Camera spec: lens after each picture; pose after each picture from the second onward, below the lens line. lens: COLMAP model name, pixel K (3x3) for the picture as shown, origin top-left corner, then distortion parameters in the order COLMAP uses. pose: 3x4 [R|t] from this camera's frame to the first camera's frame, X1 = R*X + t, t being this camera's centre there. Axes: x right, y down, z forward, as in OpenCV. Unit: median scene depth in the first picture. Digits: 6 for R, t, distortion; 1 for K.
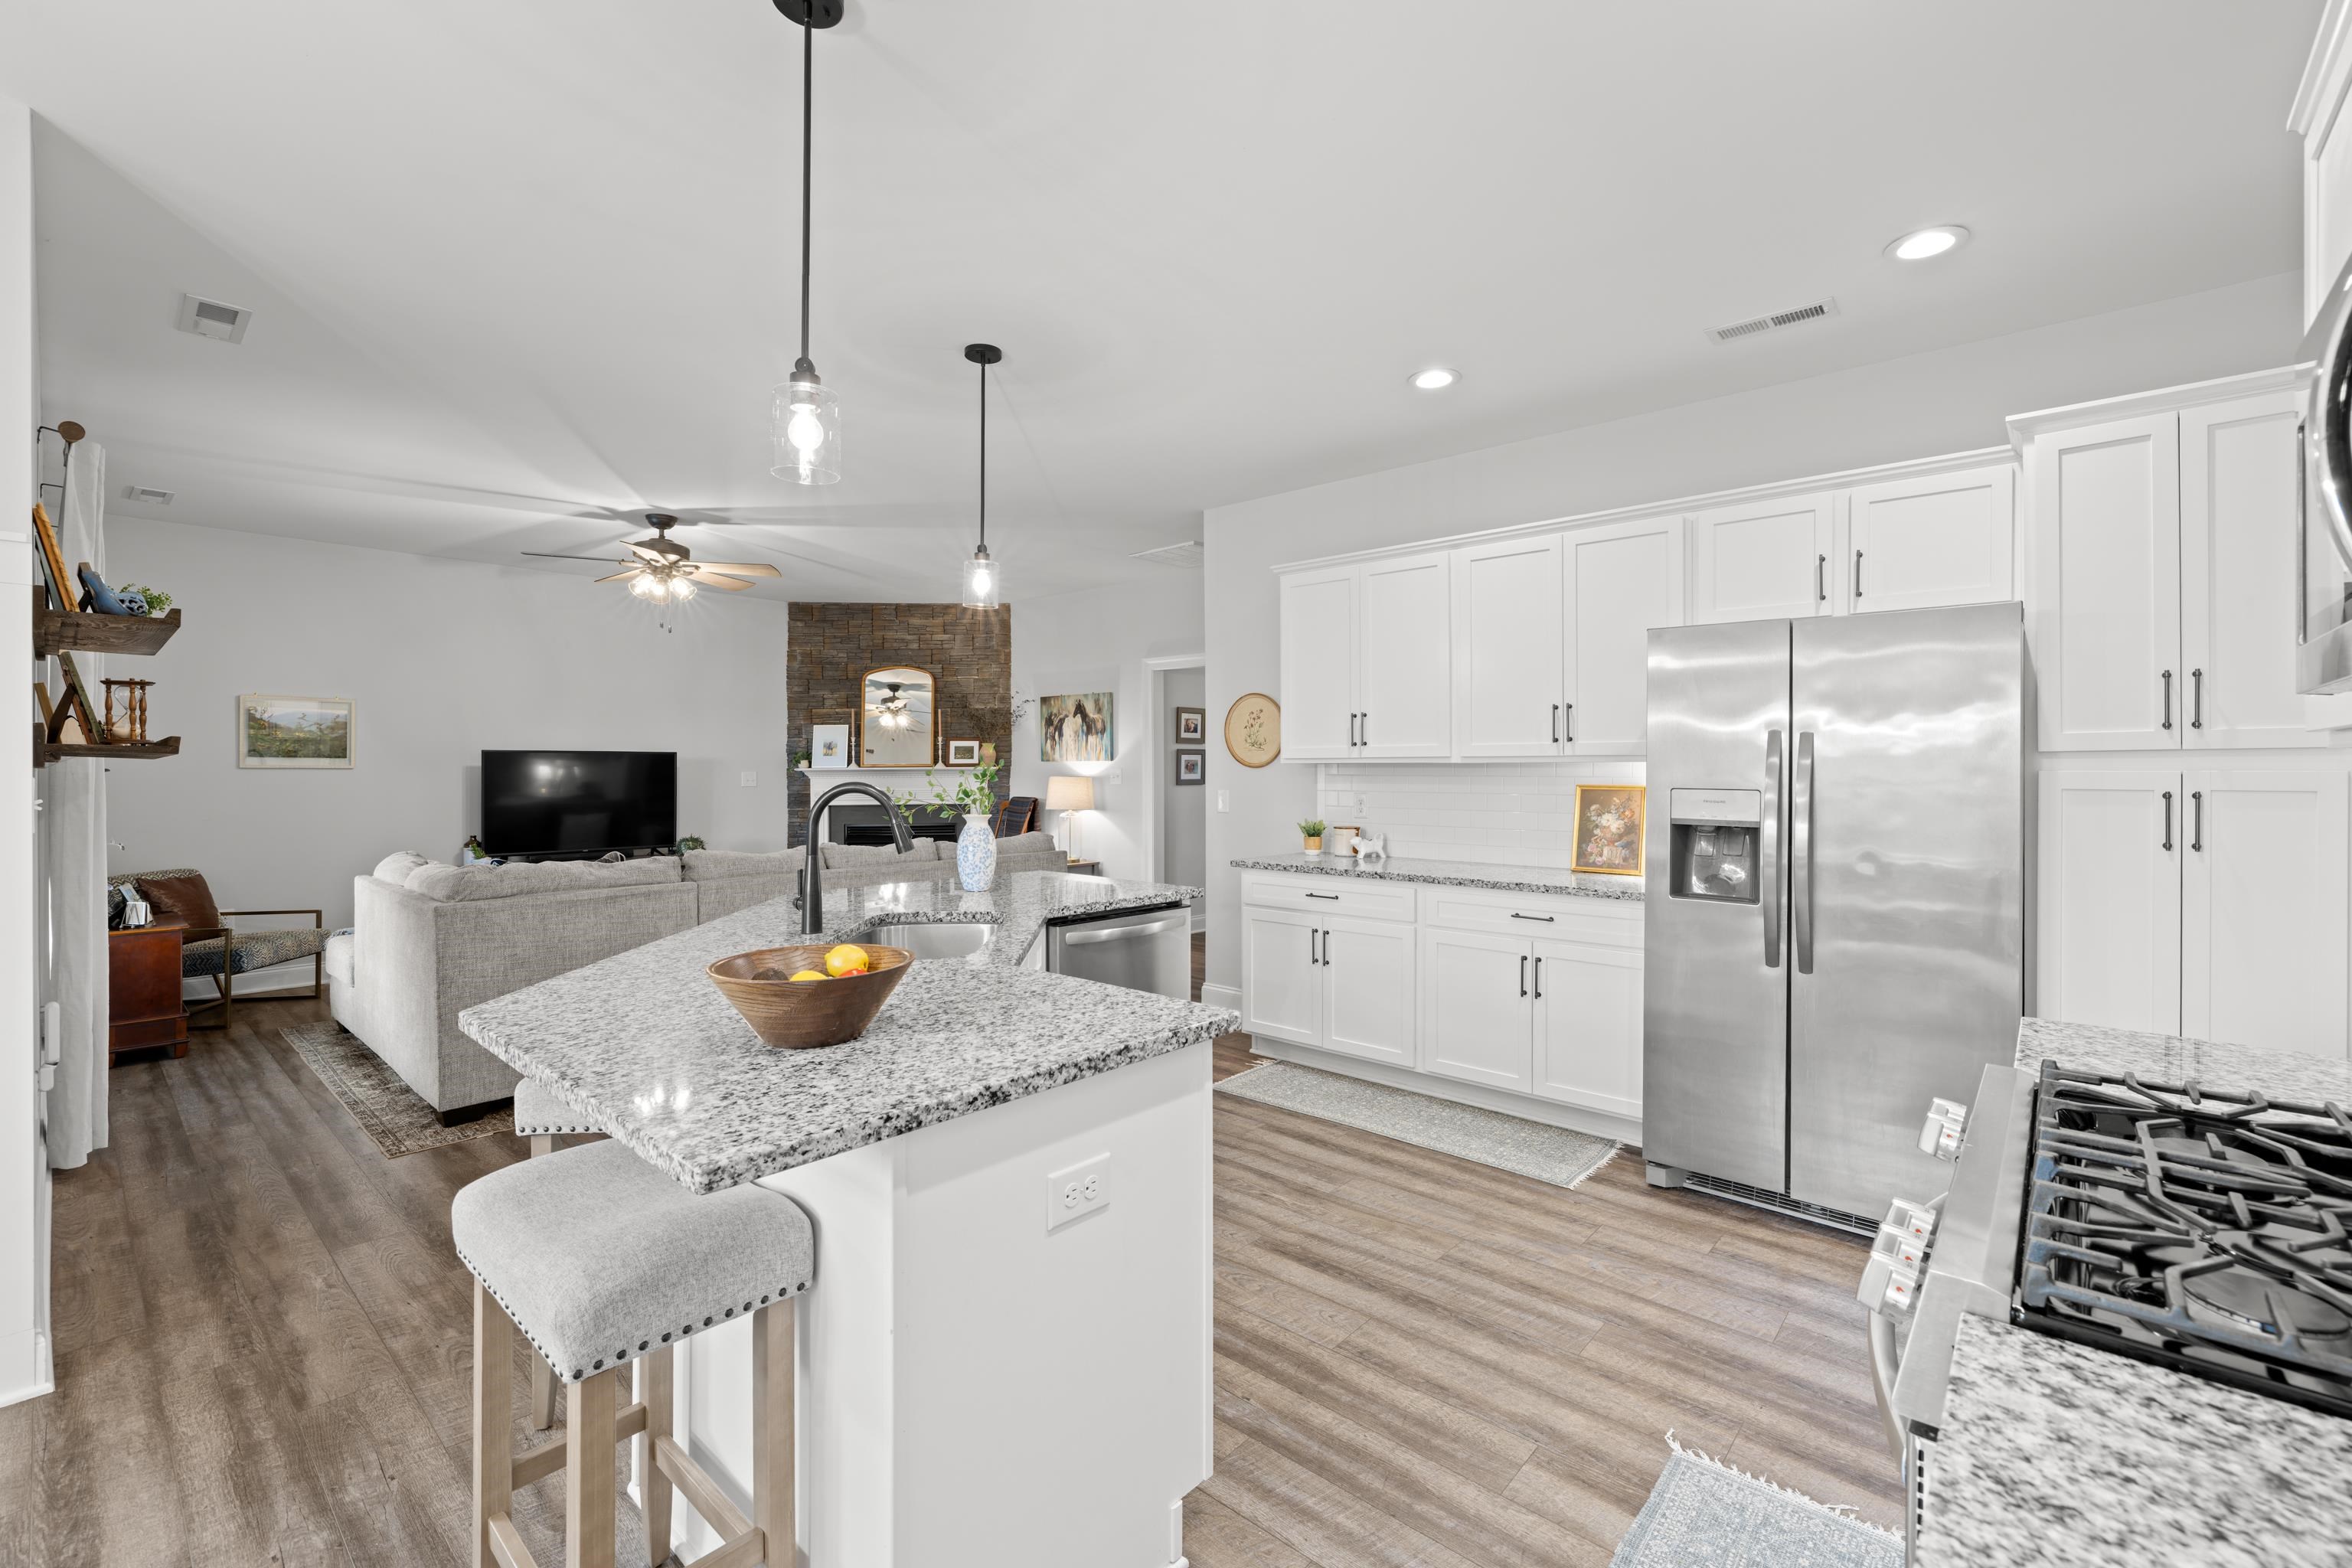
lens RADIAL K [[998.3, 0, 1182.0], [0, 998.3, 768.3], [0, 0, 1]] dist [-0.000199, 0.000630]
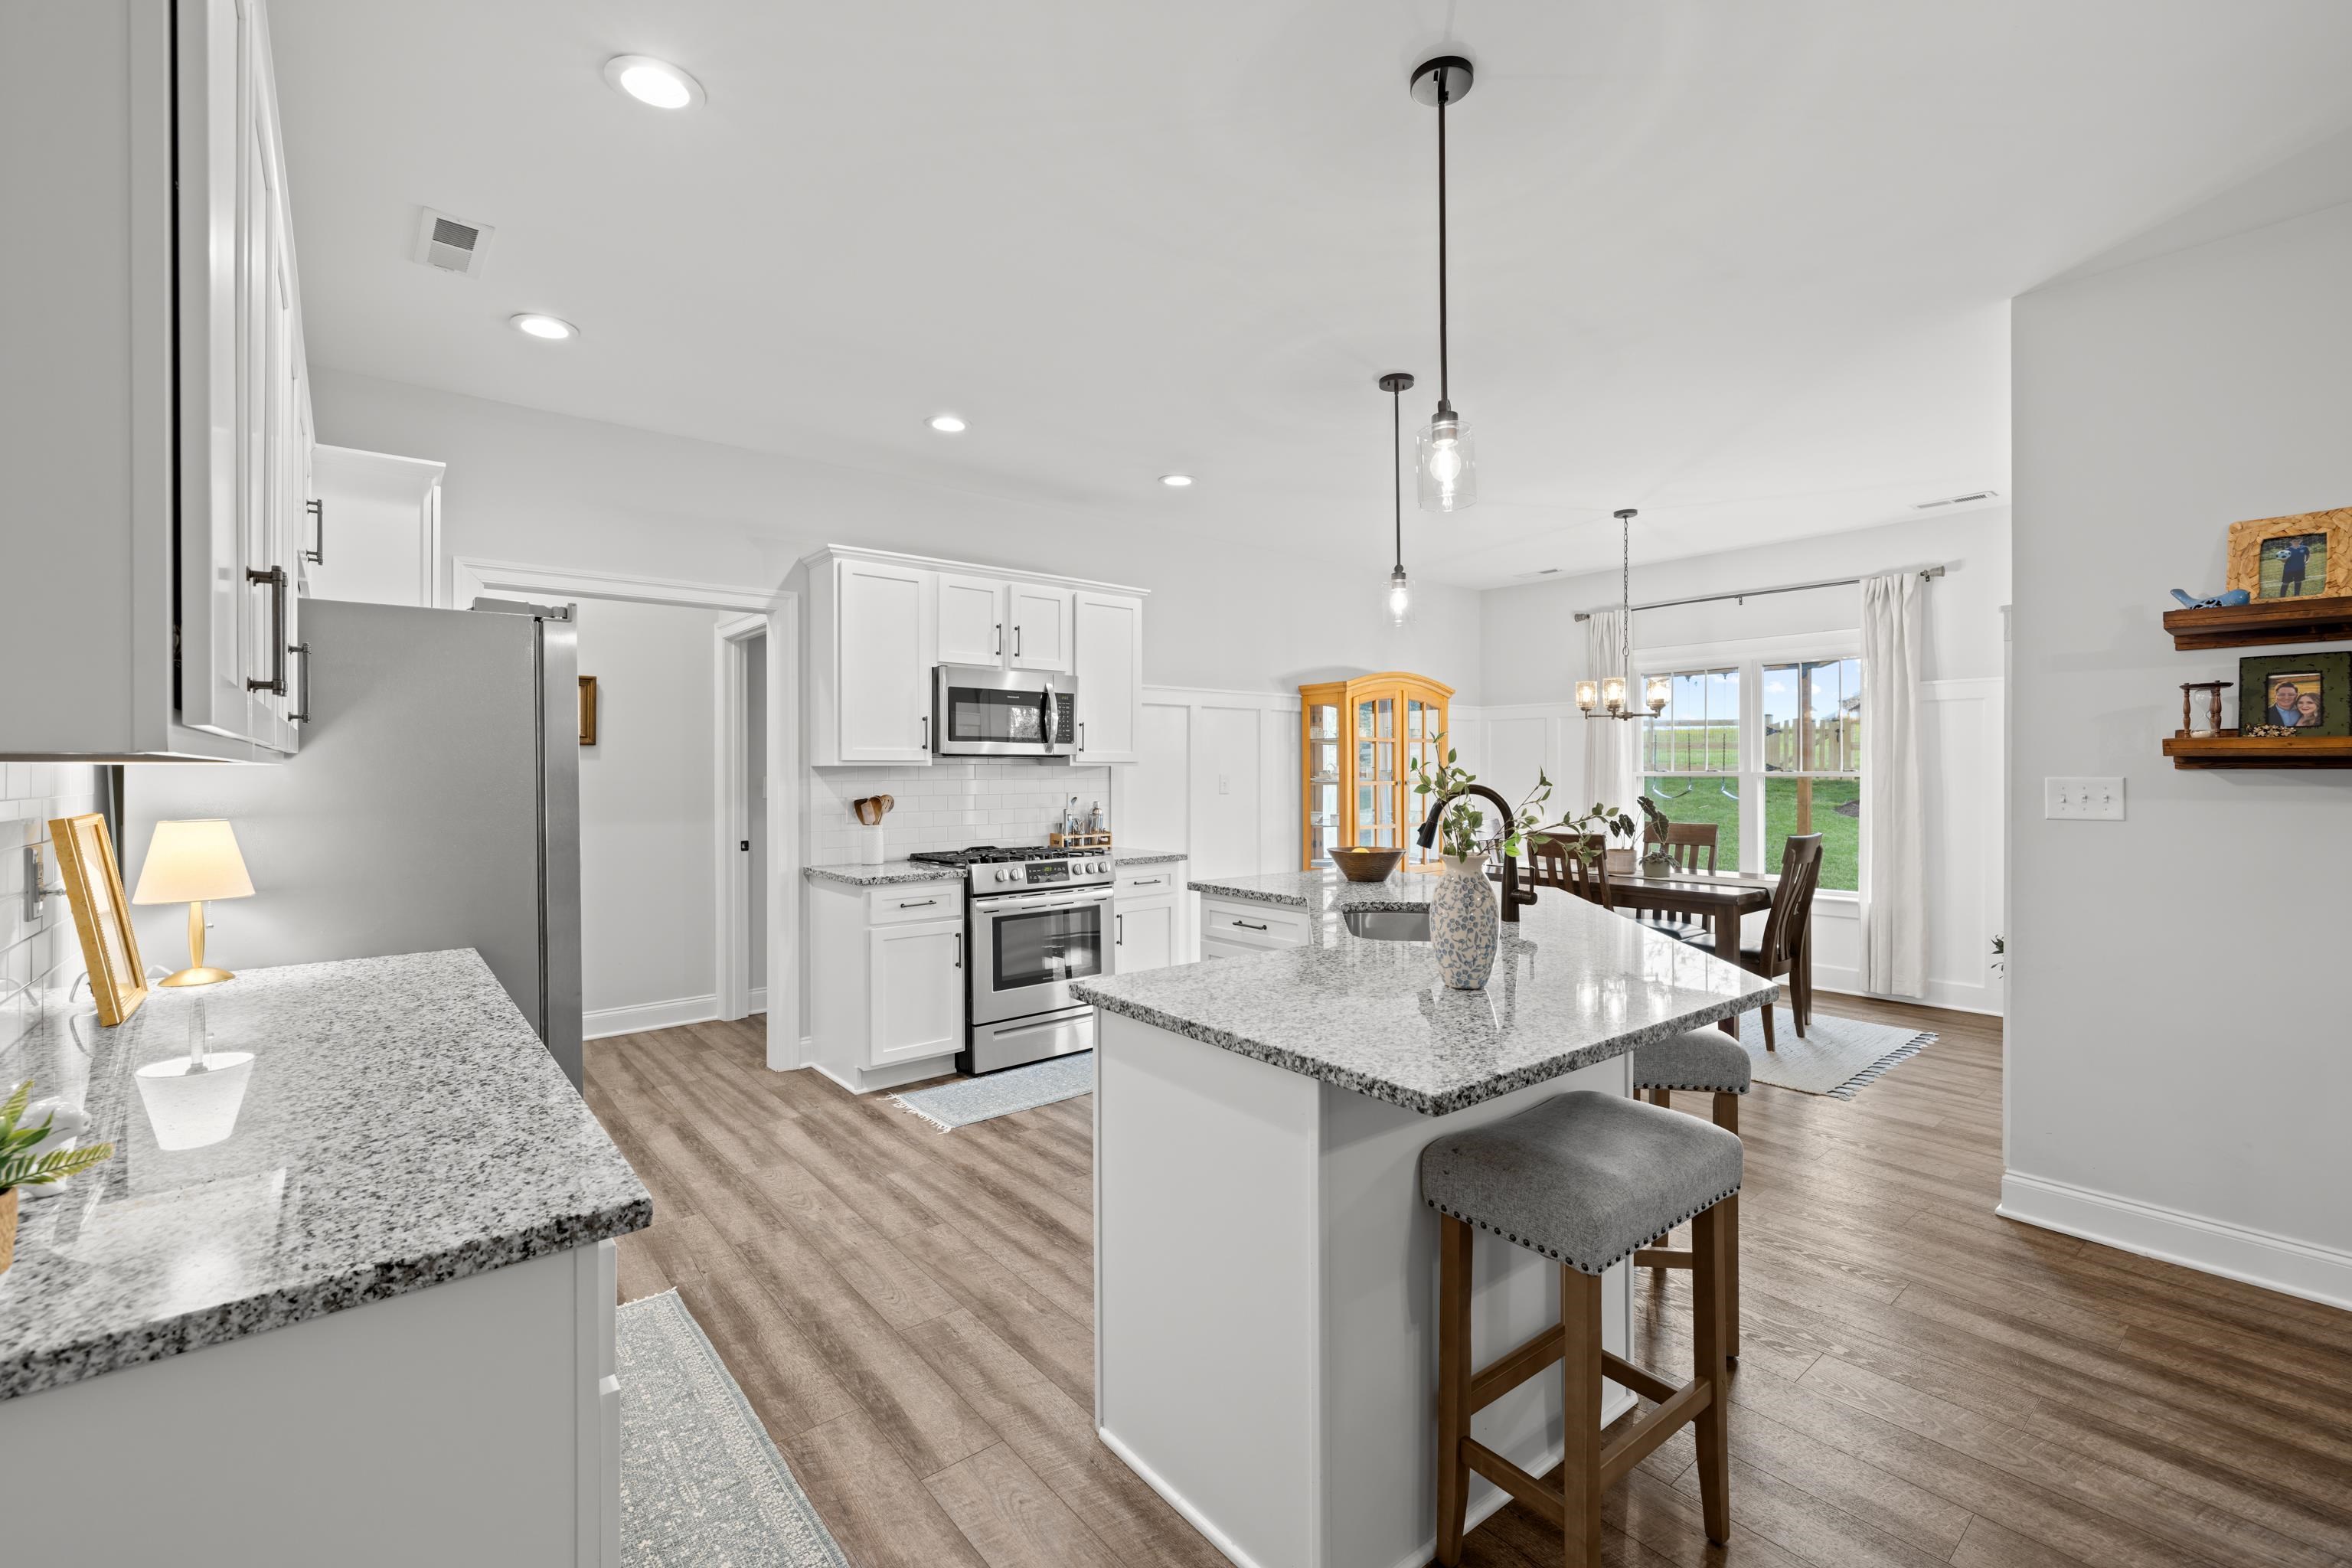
lens RADIAL K [[998.3, 0, 1178.5], [0, 998.3, 774.8], [0, 0, 1]] dist [-0.000199, 0.000630]
pose [[-0.988033, 0.002140, 0.154229, -0.057785], [0.003083, 0.999978, 0.005880, -0.001452], [-0.154213, 0.006285, -0.988018, 0.695315]]
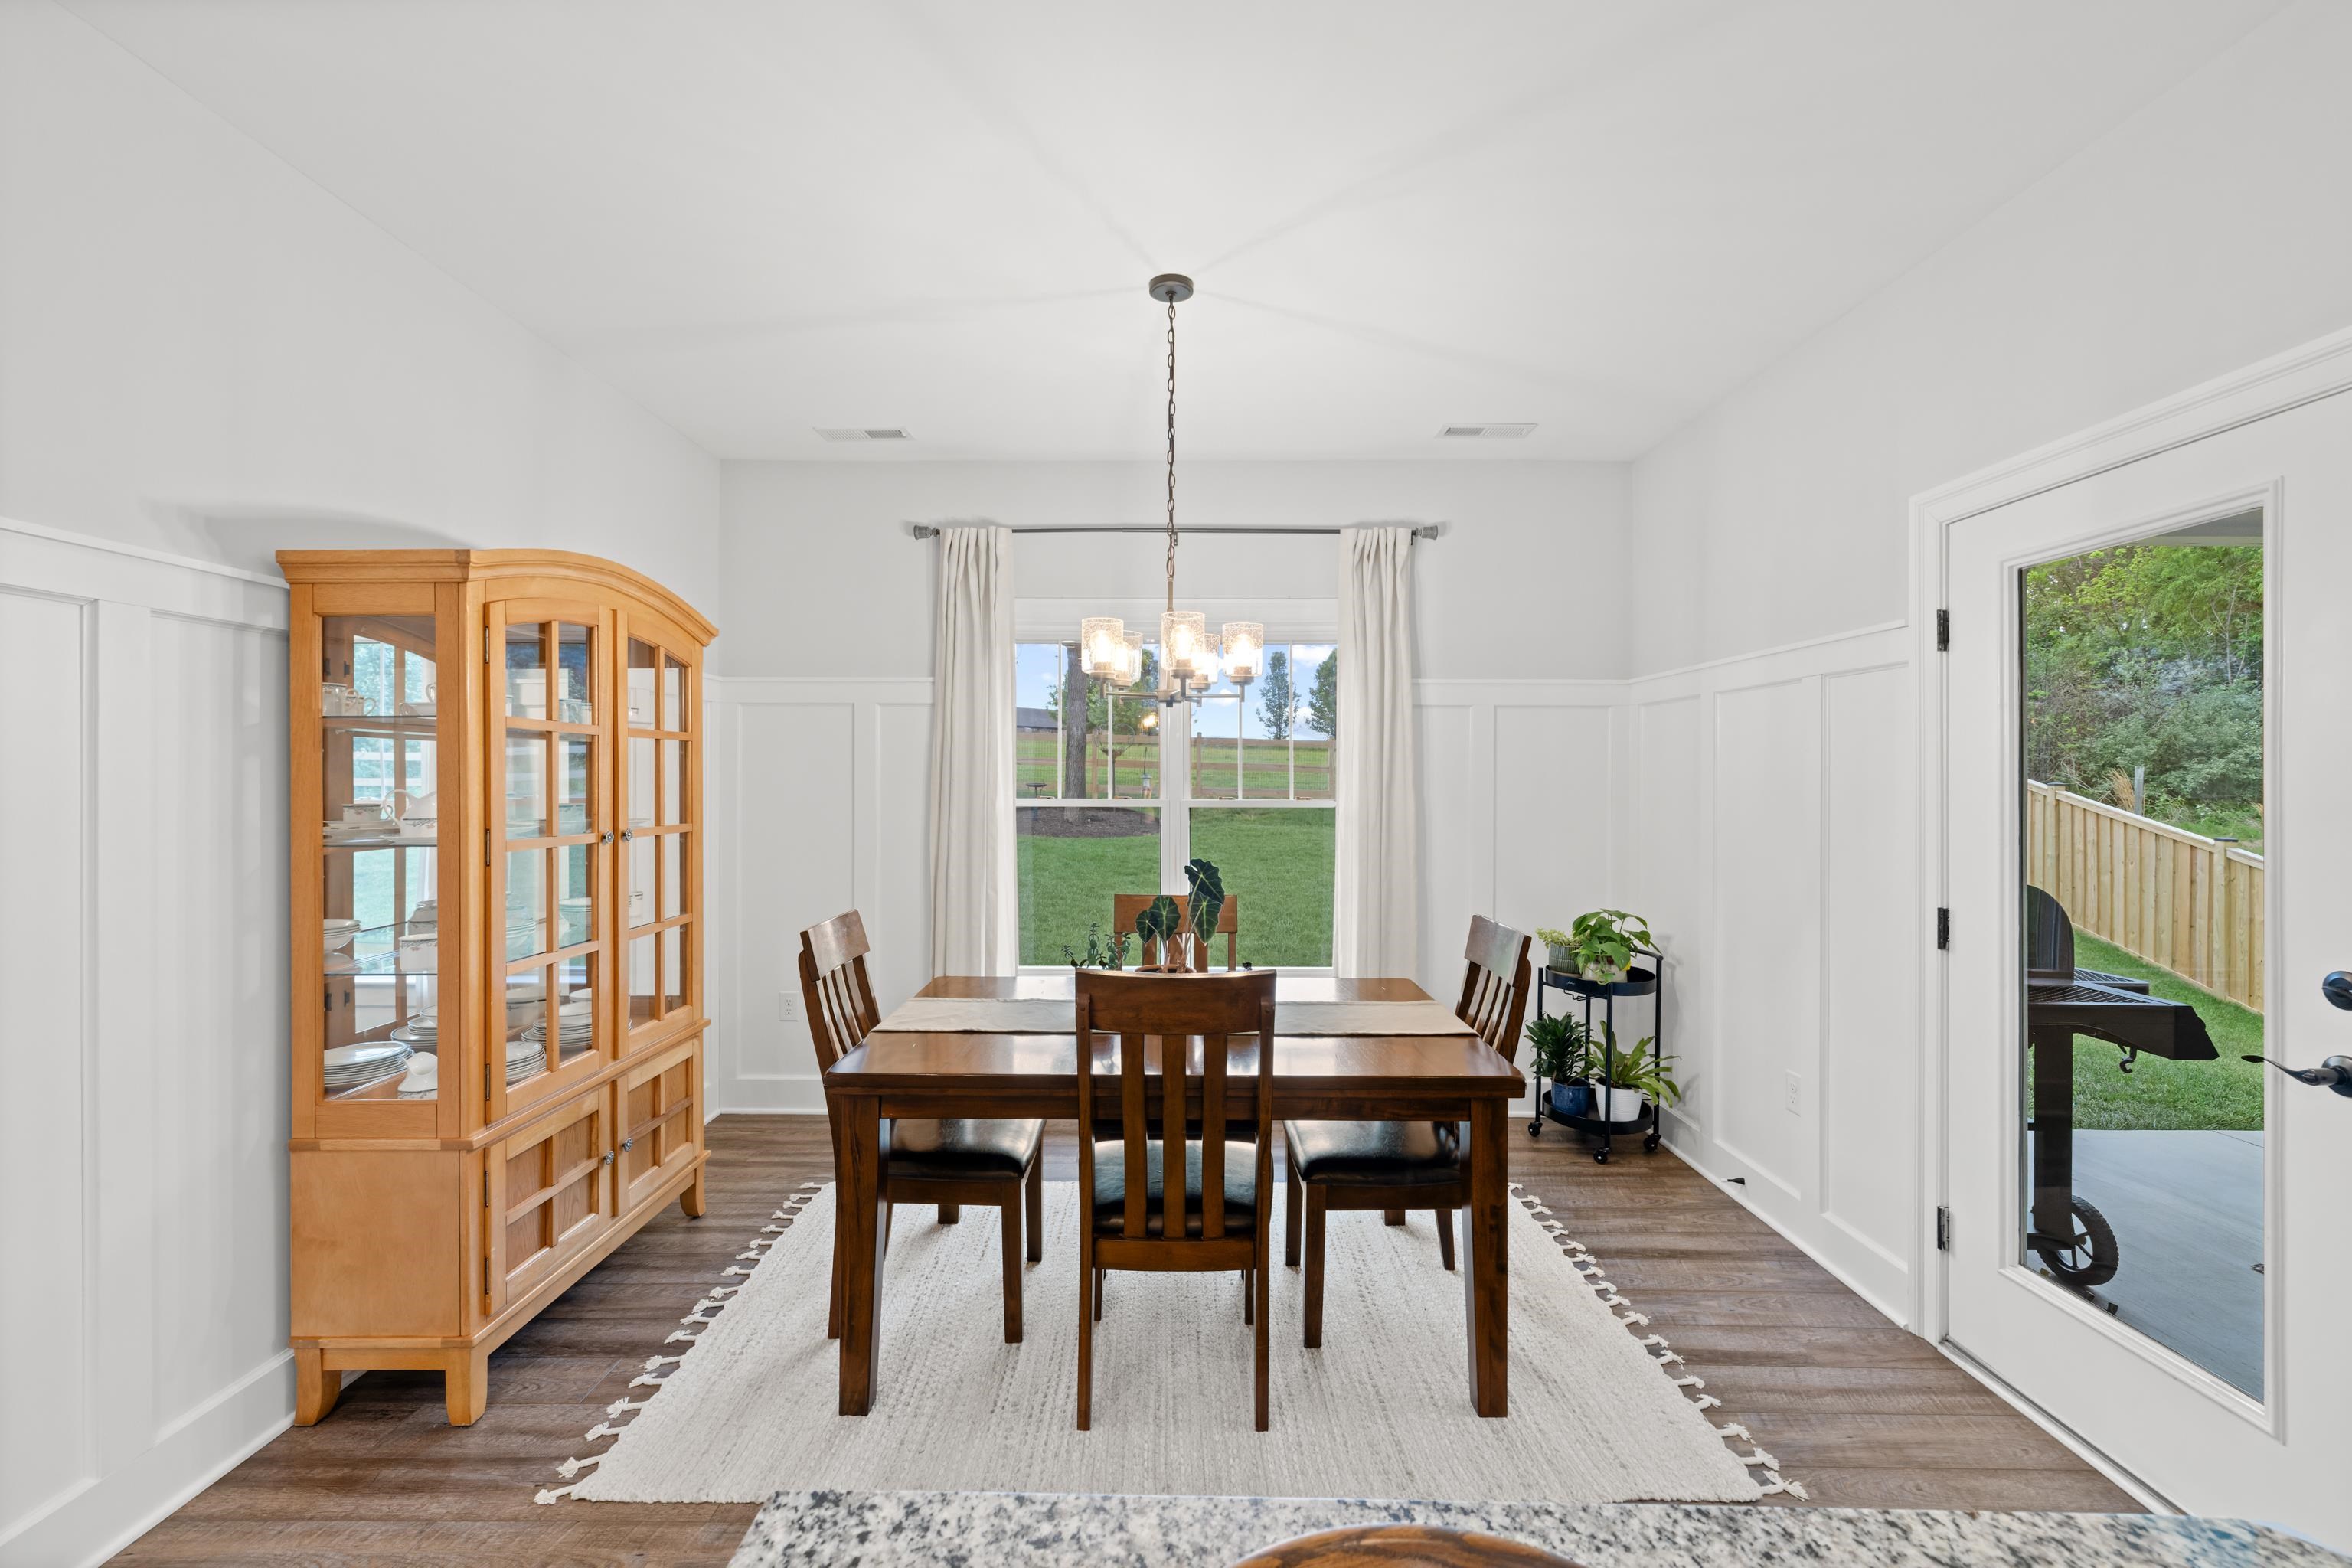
lens RADIAL K [[998.3, 0, 1171.7], [0, 998.3, 783.3], [0, 0, 1]] dist [-0.000199, 0.000630]
pose [[-0.752986, 0.000327, -0.658037, -0.032954], [-0.003588, 0.999983, 0.004602, -0.009613], [0.658027, 0.005826, -0.752972, 0.222139]]
